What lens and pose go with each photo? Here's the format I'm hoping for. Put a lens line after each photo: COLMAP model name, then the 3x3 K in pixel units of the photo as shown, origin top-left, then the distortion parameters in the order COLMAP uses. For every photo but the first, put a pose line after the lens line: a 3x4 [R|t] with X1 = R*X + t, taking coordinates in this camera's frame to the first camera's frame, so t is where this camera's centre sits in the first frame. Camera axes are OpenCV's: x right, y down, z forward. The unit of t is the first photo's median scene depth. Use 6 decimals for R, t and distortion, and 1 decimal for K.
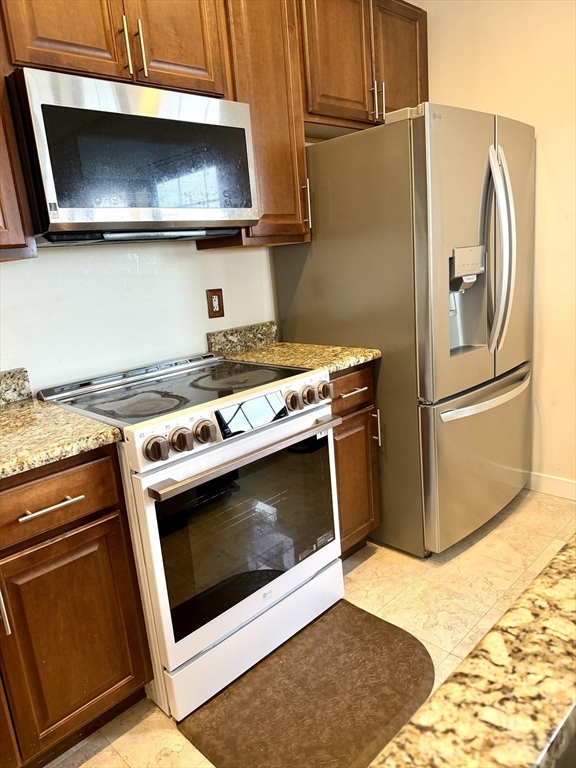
lens RADIAL K [[530.1, 0, 288.0], [0, 530.1, 384.0], [0, 0, 1]] dist [0.015394, -0.001052]
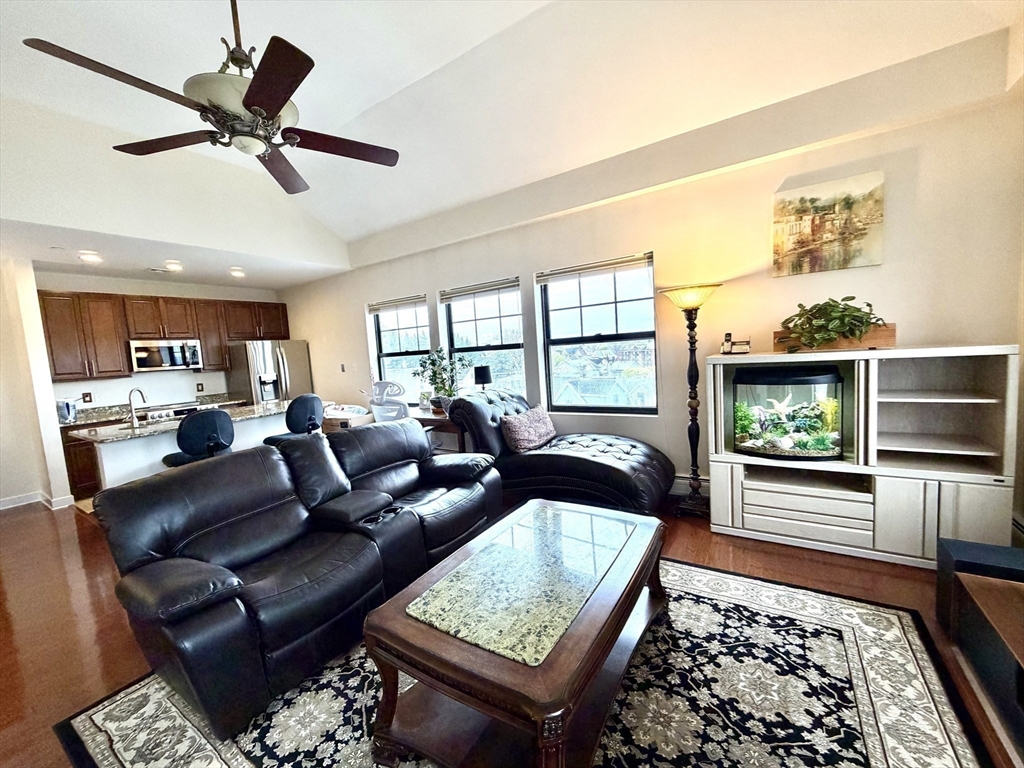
lens RADIAL K [[407.7, 0, 512.0], [0, 407.7, 384.0], [0, 0, 1]] dist [-0.000103, -0.000342]
pose [[0.978652, 0.000705, 0.205521, 1.462700], [0.032220, 0.987103, -0.156811, 0.344281], [-0.202981, 0.160086, 0.966008, -2.221262]]
